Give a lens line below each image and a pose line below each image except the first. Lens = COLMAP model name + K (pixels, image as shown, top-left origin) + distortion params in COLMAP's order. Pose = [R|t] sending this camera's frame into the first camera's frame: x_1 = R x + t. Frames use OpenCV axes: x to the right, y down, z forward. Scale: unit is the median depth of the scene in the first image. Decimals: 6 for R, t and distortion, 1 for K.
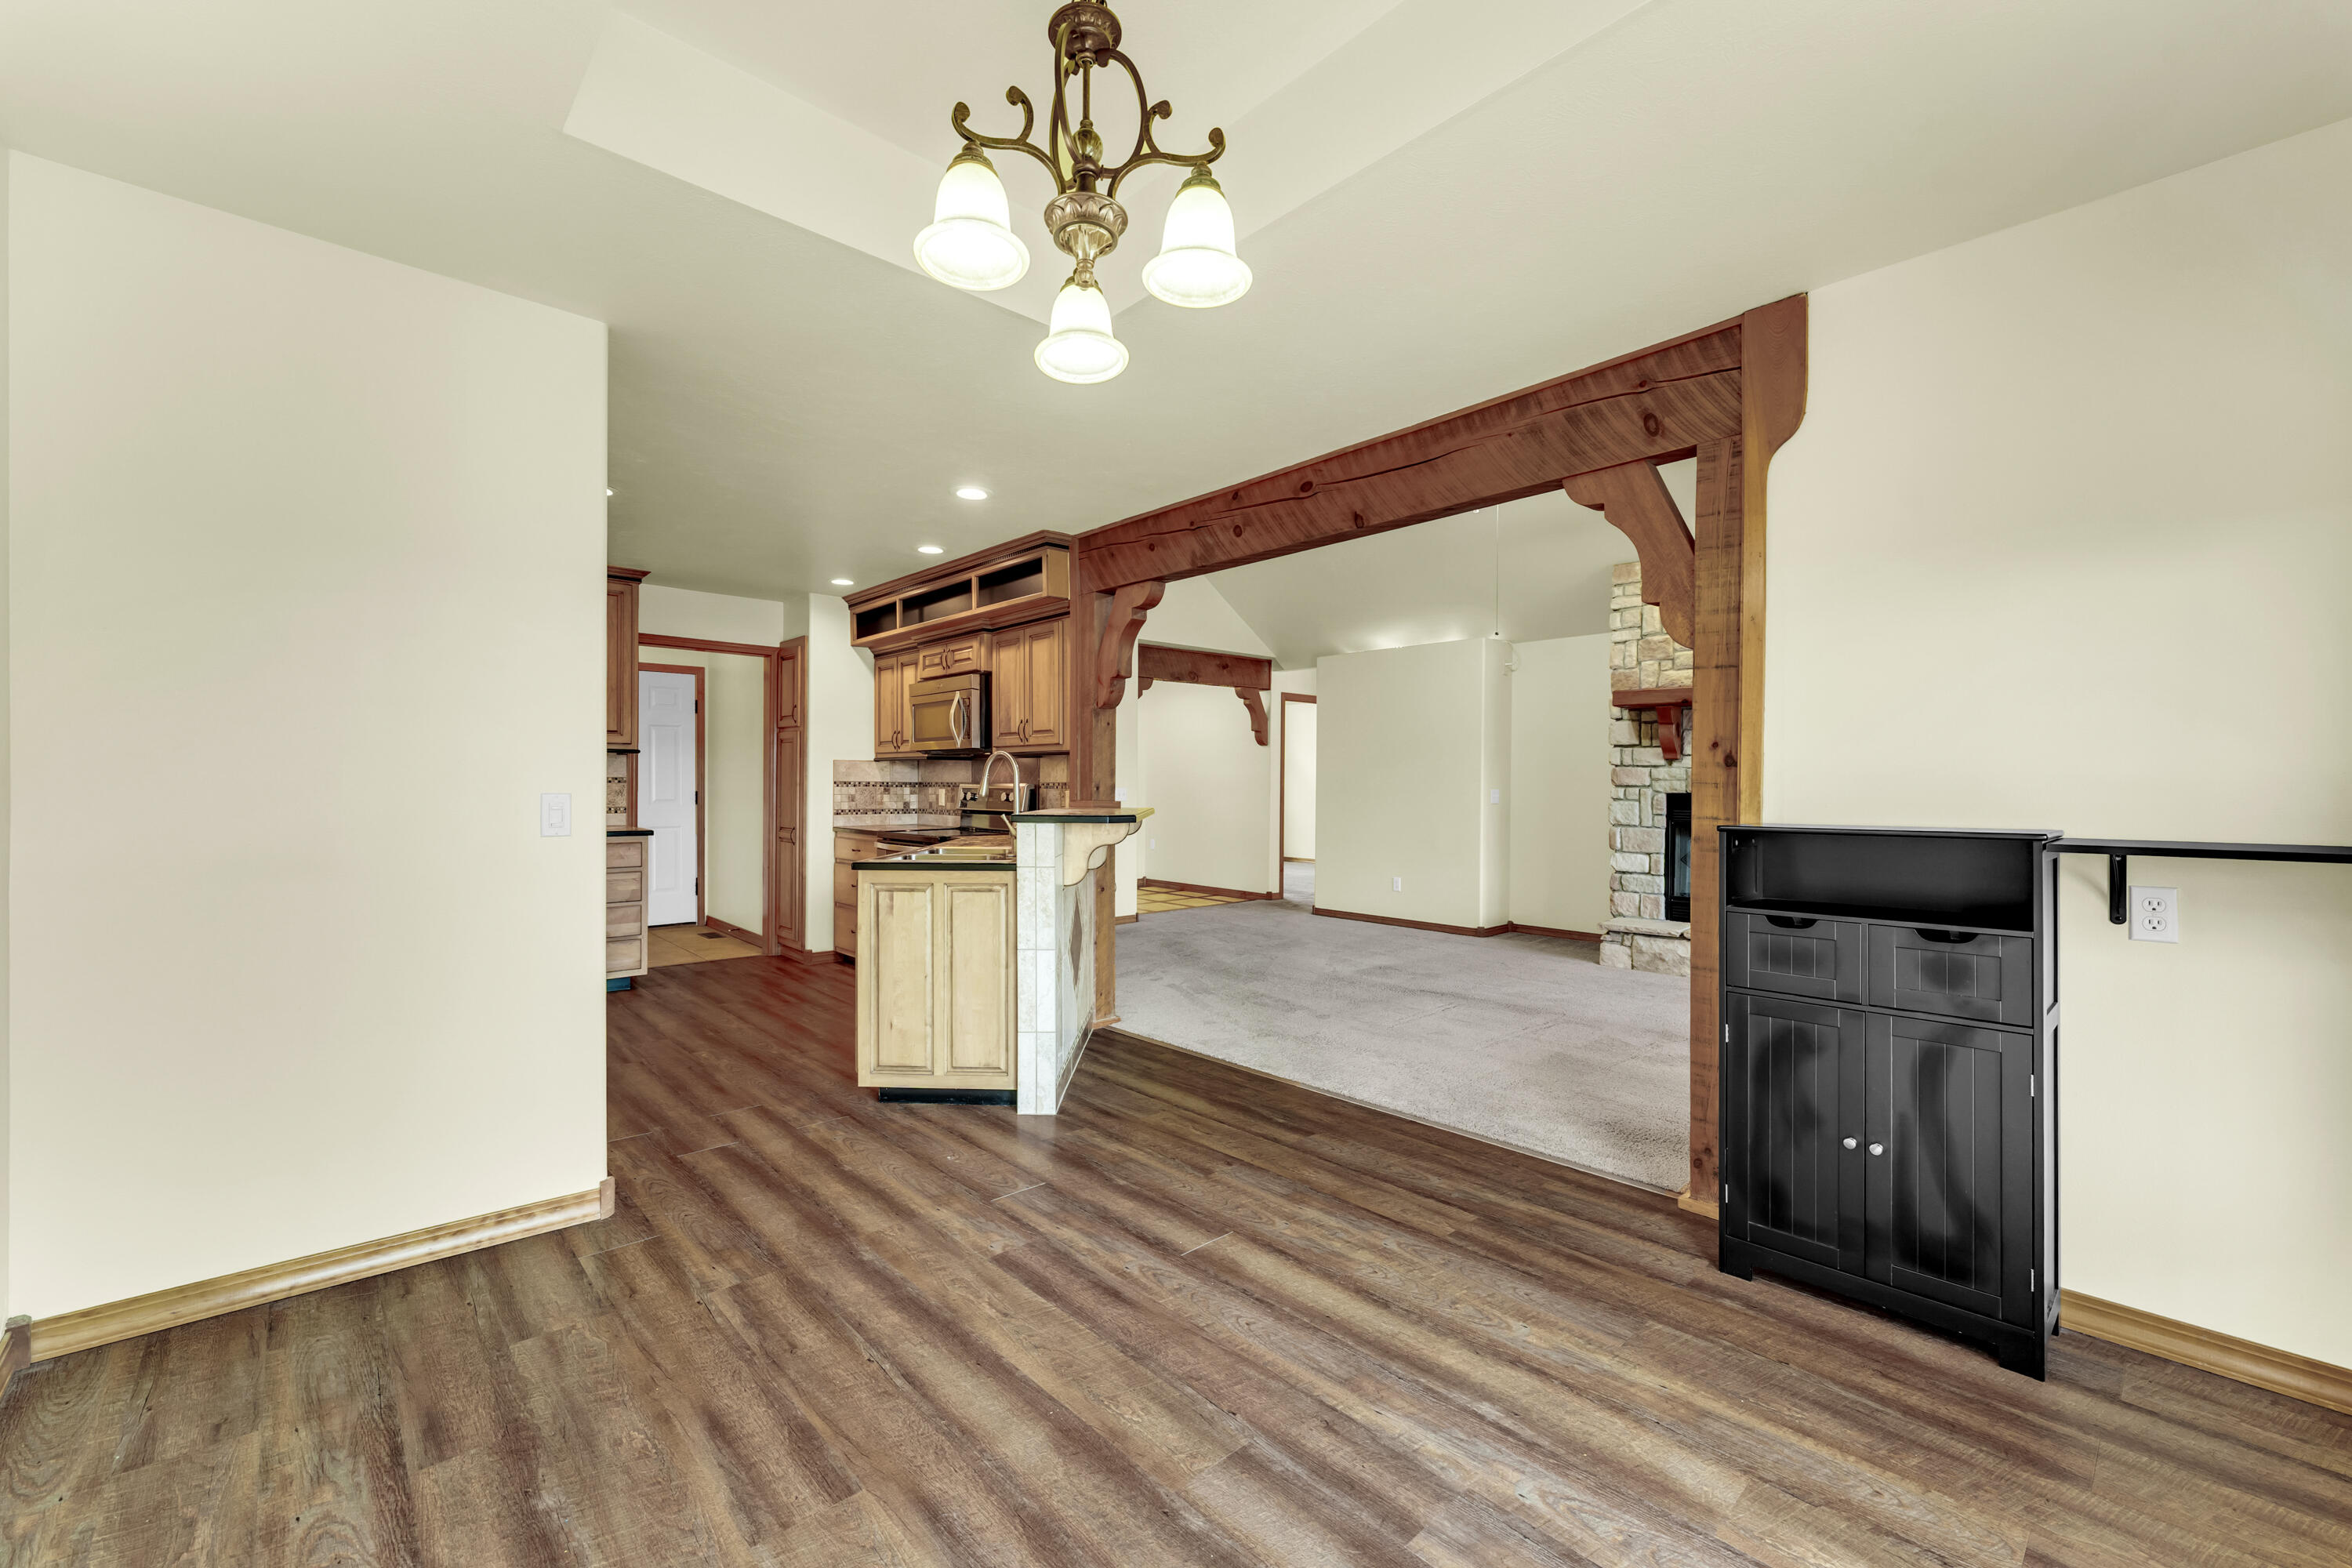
lens RADIAL K [[955.6, 0, 1167.1], [0, 955.6, 783.1], [0, 0, 1]] dist [0.002228, 0.000030]
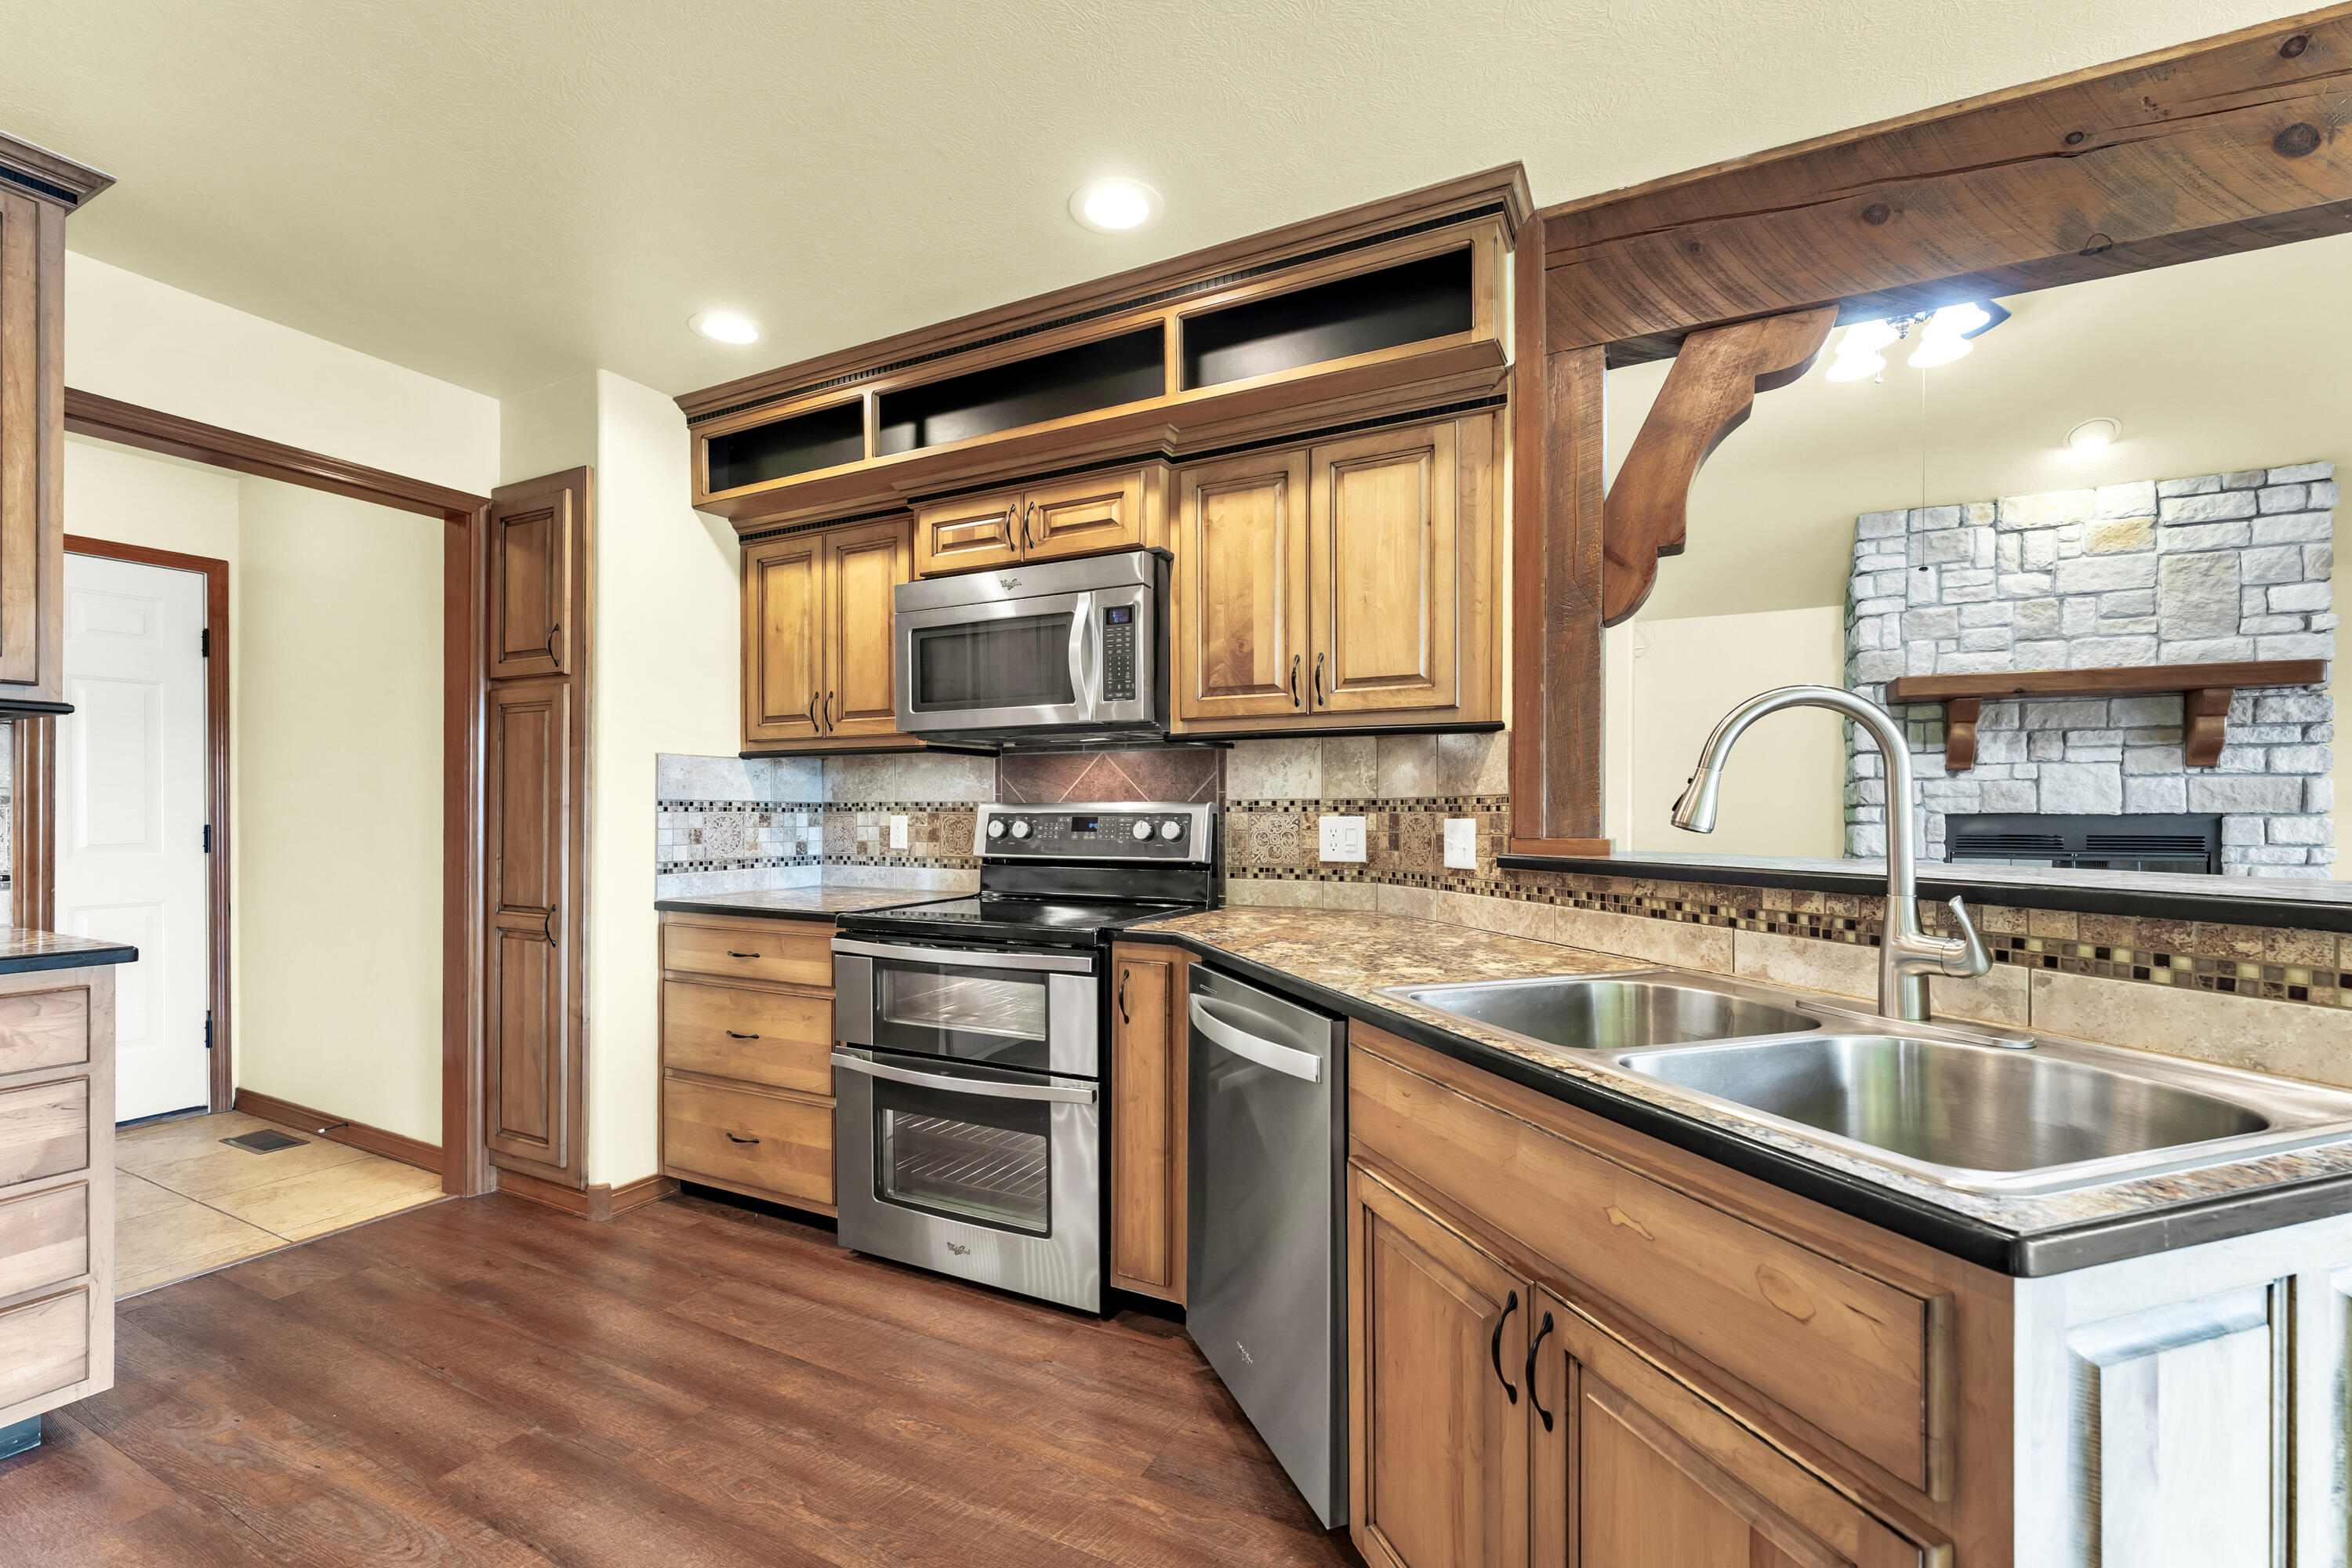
lens RADIAL K [[883.0, 0, 1123.9], [0, 883.0, 809.5], [0, 0, 1]] dist [-0.002604, 0.000217]
pose [[0.918704, -0.004023, 0.394927, -0.335189], [0.003970, 0.999992, 0.000952, 0.003380], [-0.394928, 0.000694, 0.918712, 0.571527]]
